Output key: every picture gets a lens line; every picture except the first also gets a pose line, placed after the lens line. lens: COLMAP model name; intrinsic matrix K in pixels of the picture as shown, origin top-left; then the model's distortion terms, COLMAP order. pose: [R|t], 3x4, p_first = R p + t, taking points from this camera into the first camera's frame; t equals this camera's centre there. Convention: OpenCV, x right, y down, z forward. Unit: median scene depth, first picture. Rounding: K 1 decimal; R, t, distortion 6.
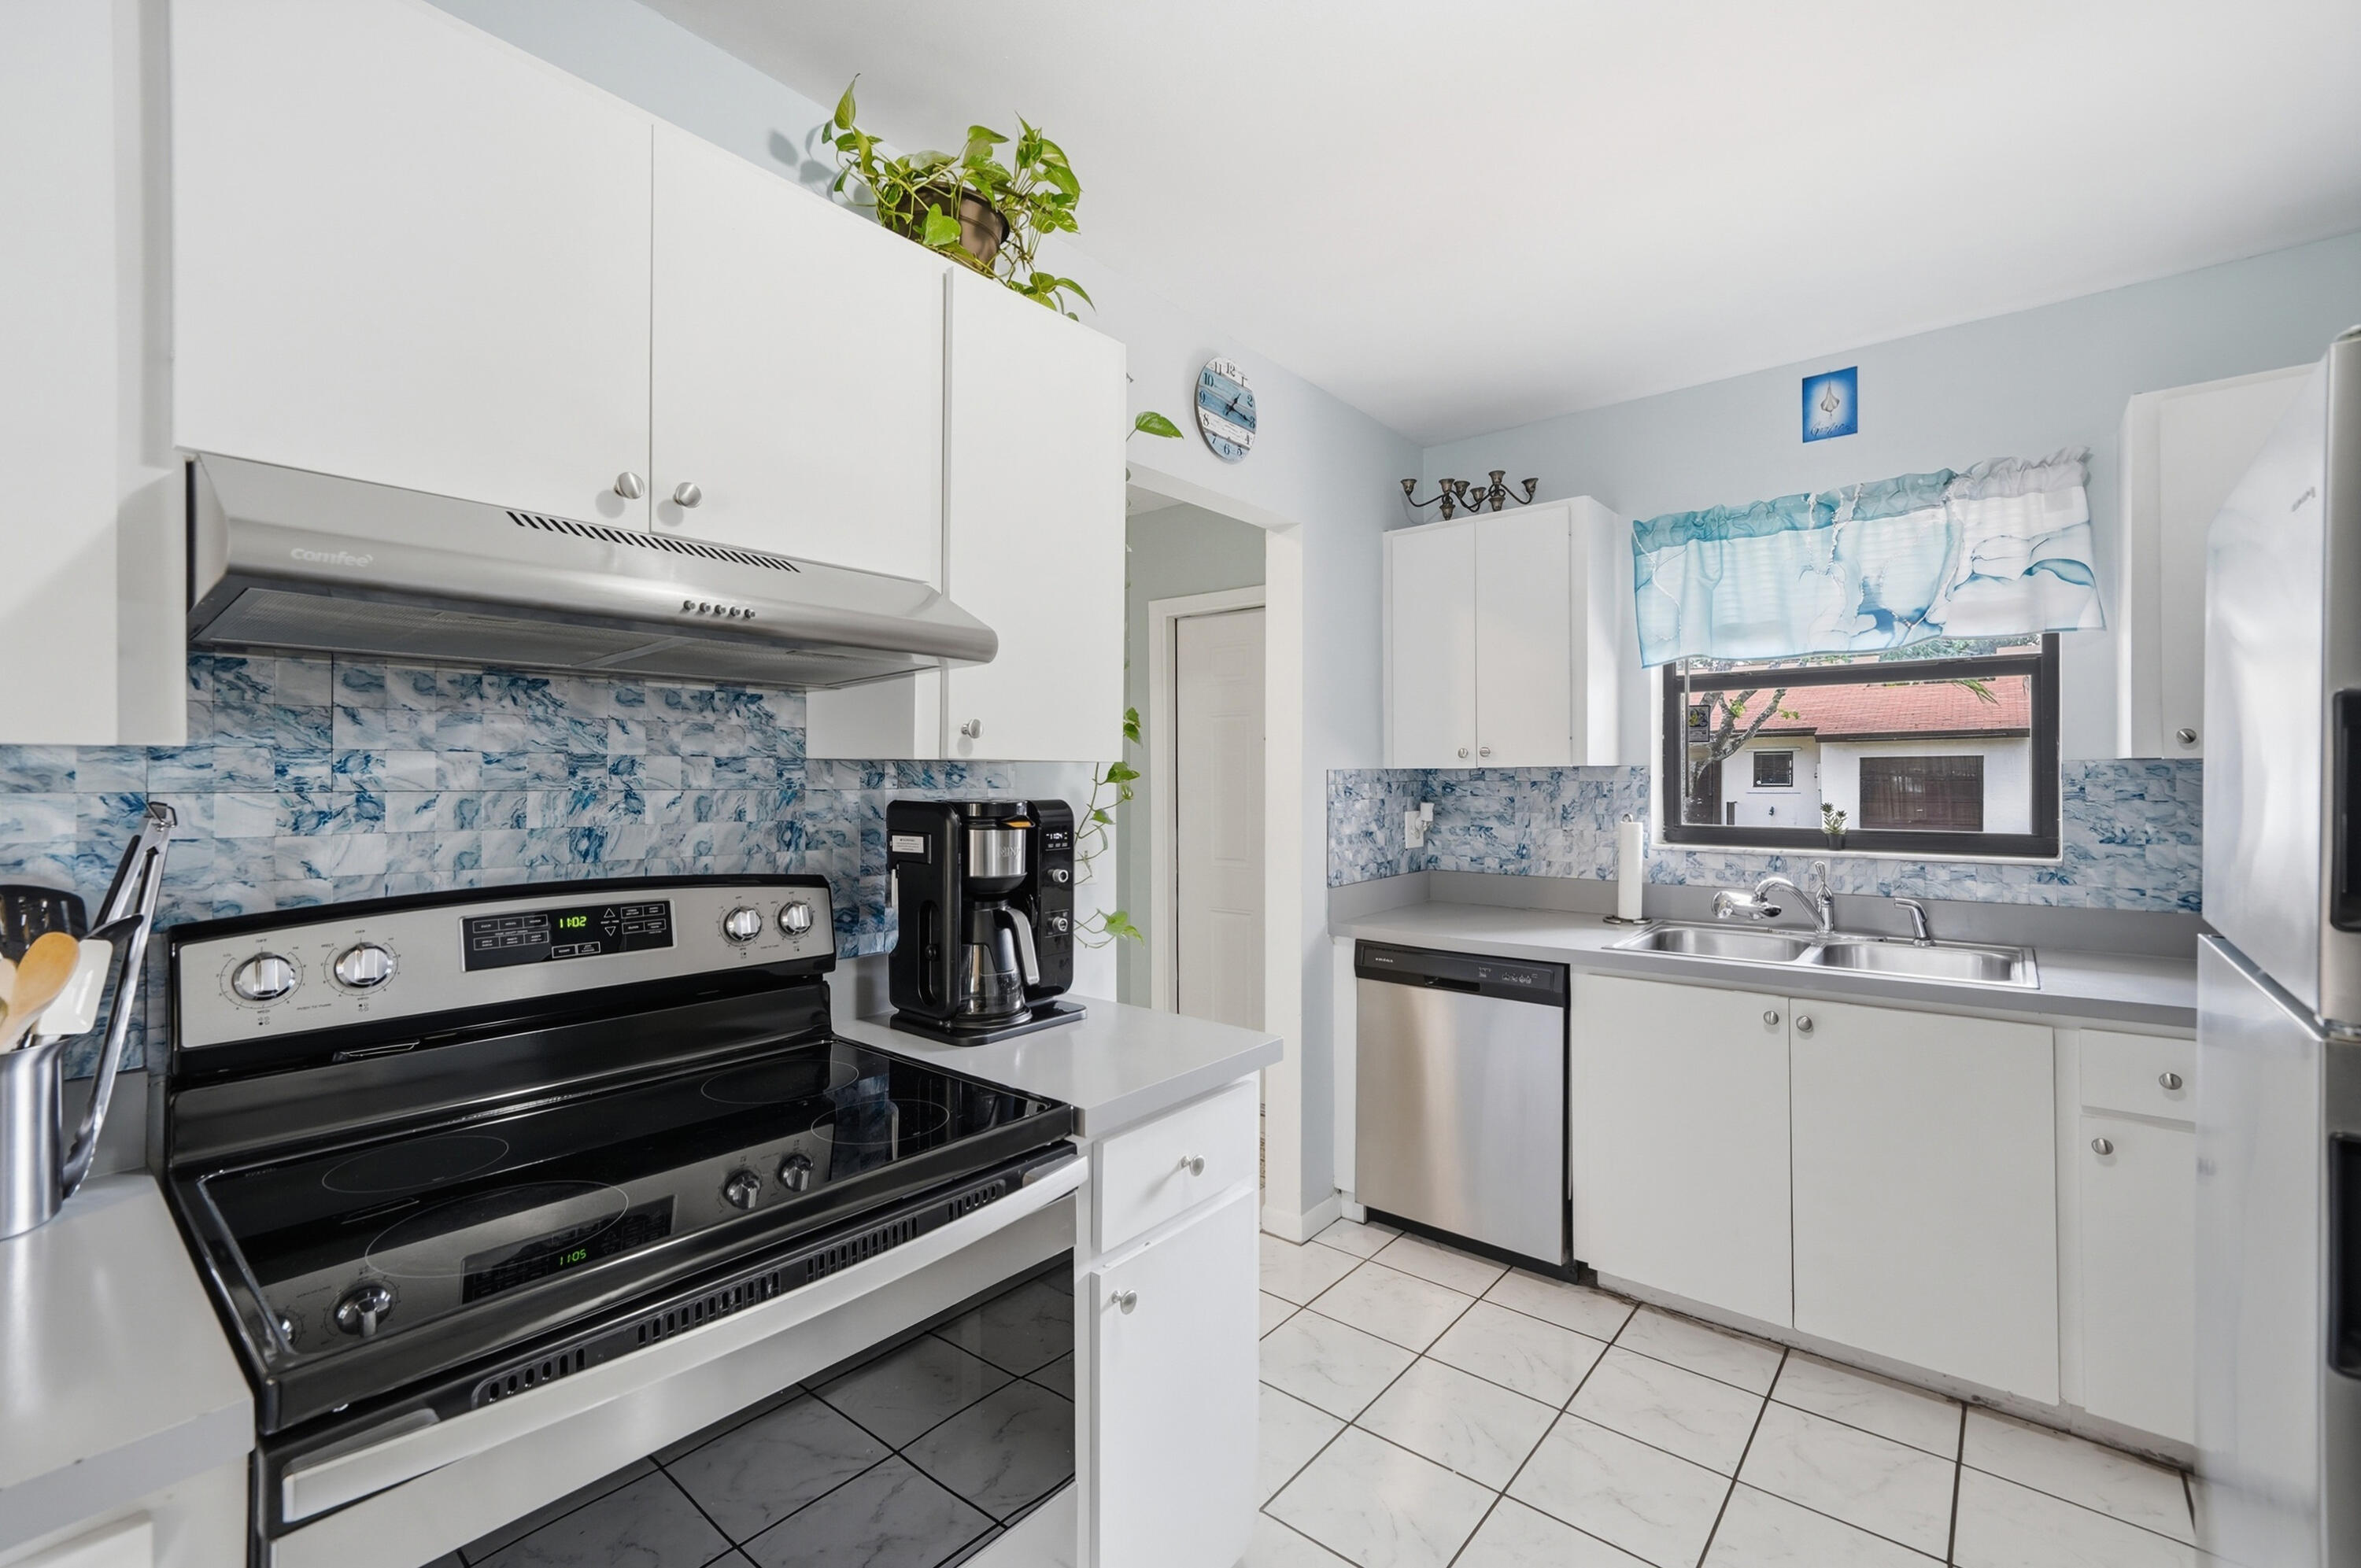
lens RADIAL K [[1007.3, 0, 1174.3], [0, 1007.3, 777.9], [0, 0, 1]] dist [0.008503, 0.000200]
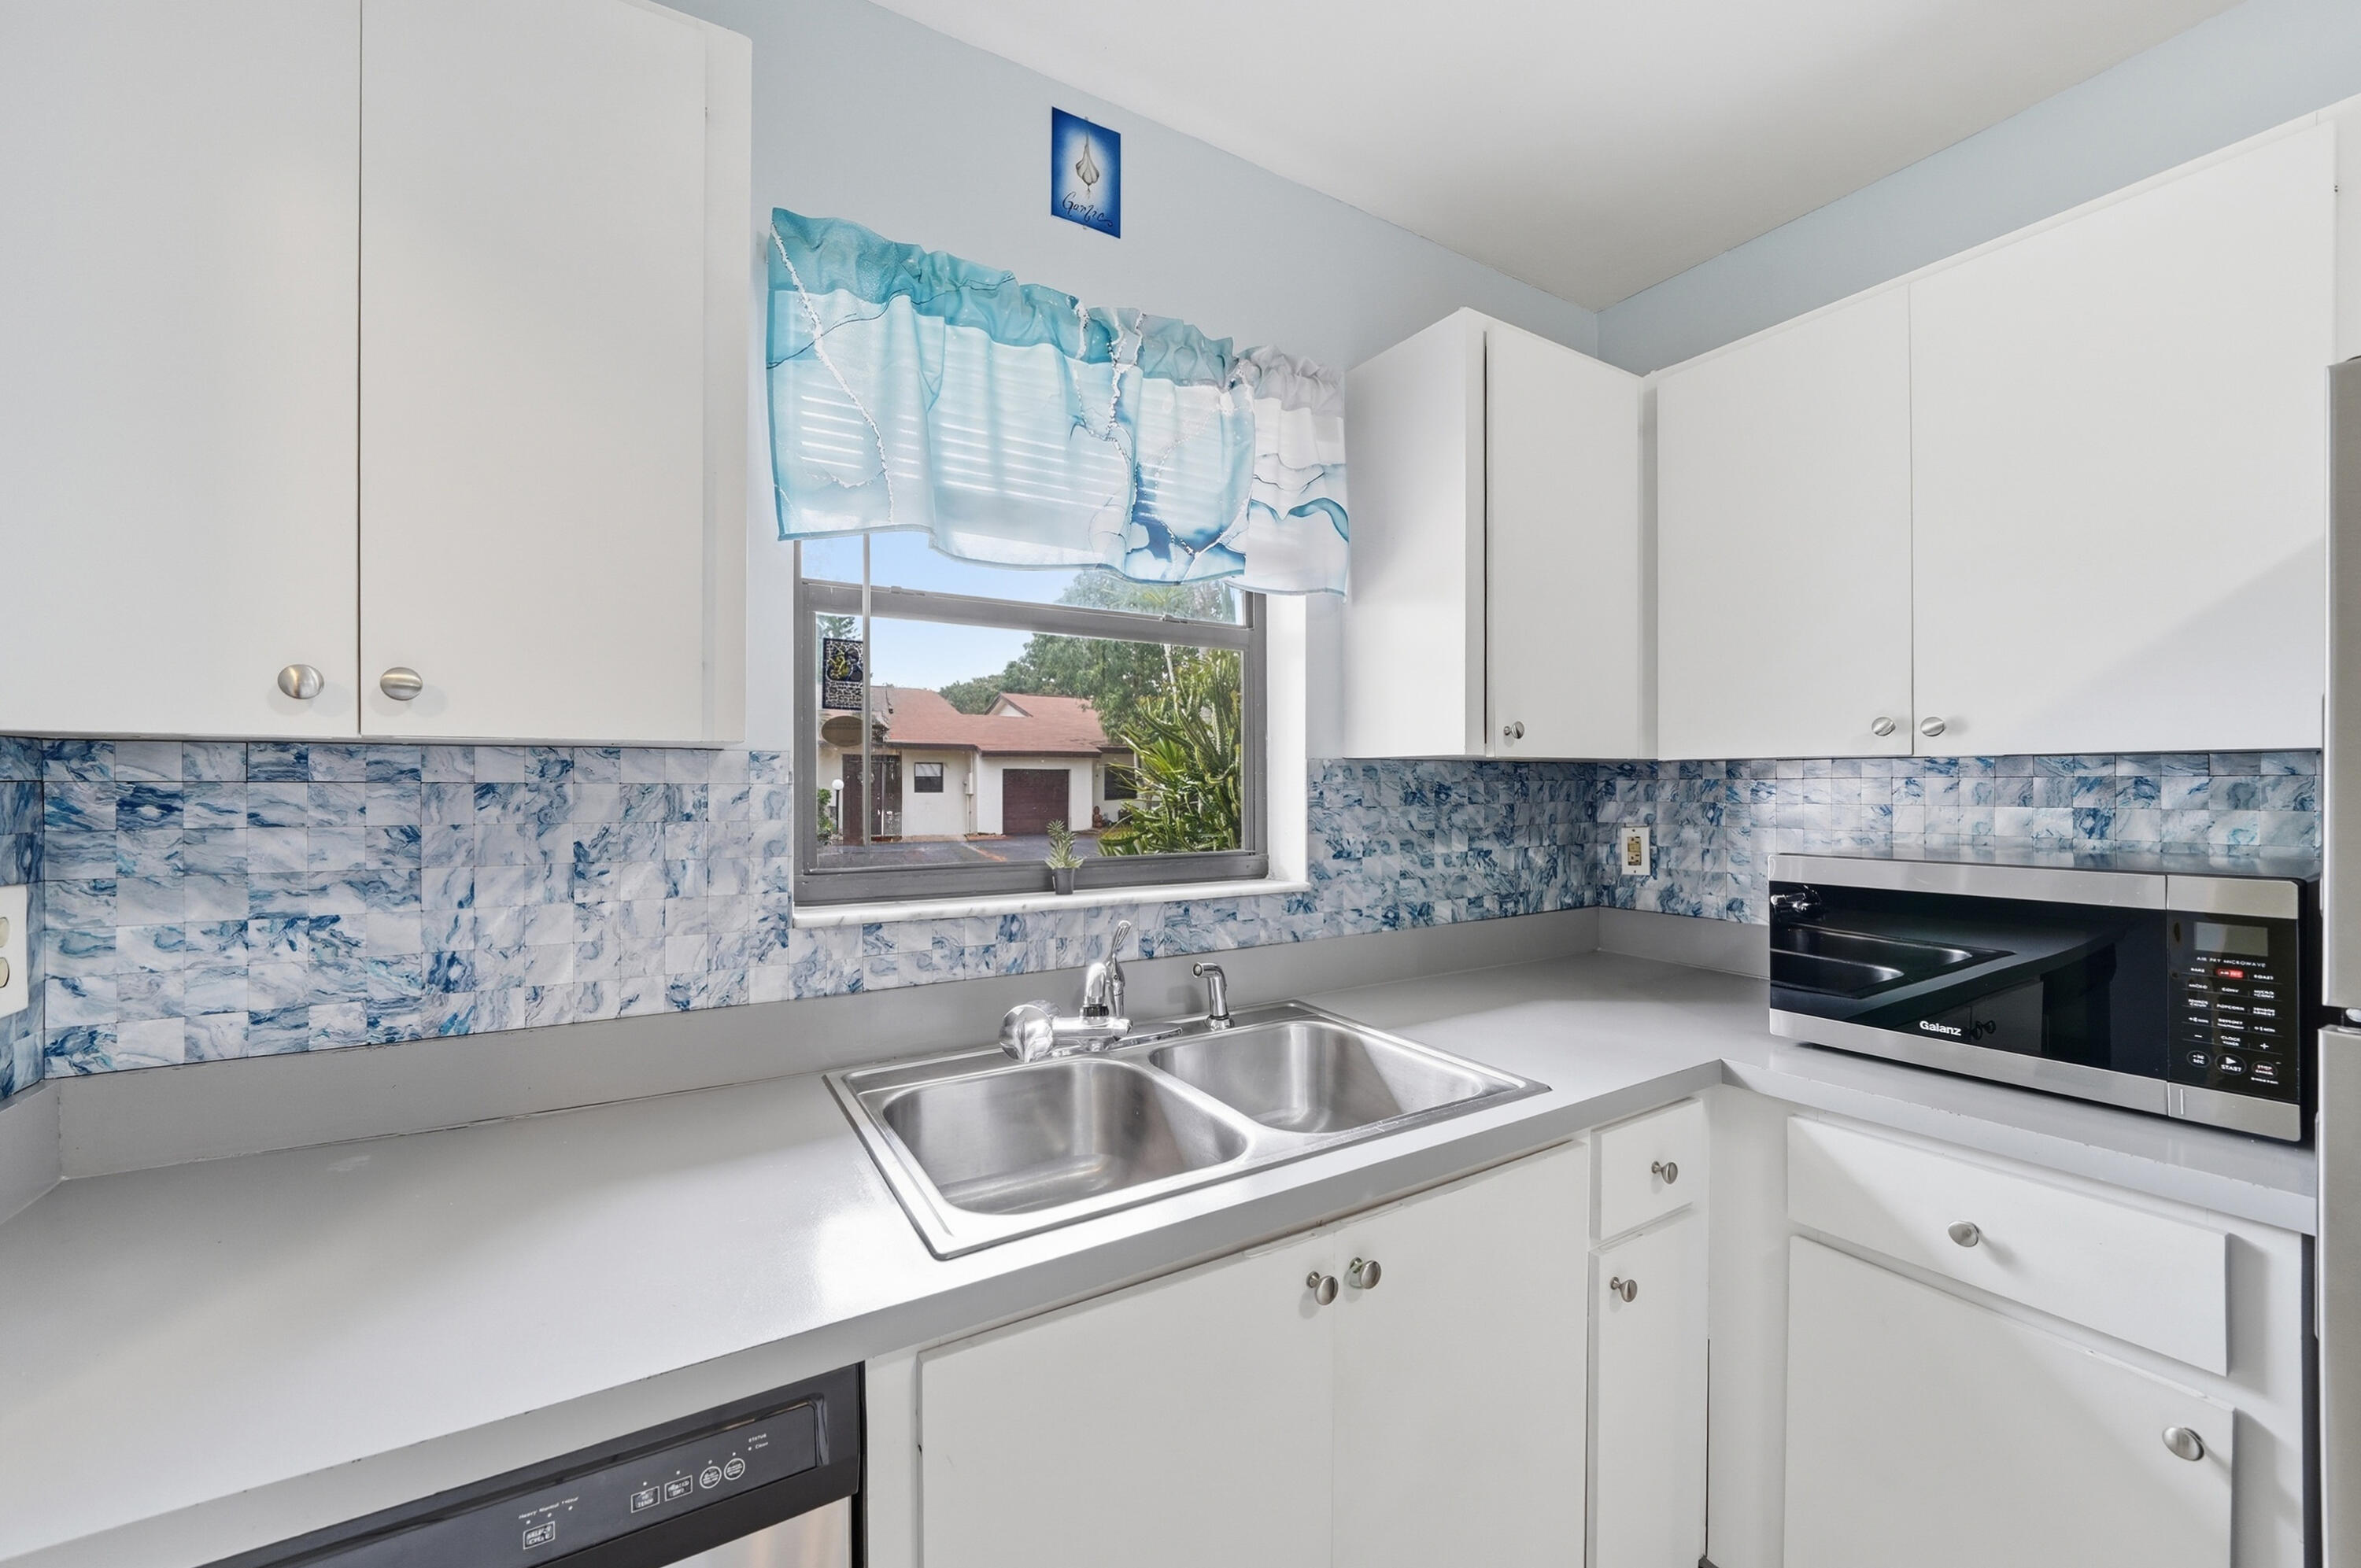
lens RADIAL K [[904.1, 0, 1165.0], [0, 904.1, 787.2], [0, 0, 1]] dist [-0.009455, 0.000101]
pose [[0.333332, -0.002626, 0.942806, 0.144876], [-0.004977, 0.999977, 0.004545, 0.002396], [-0.942796, -0.006207, 0.333311, 0.764551]]
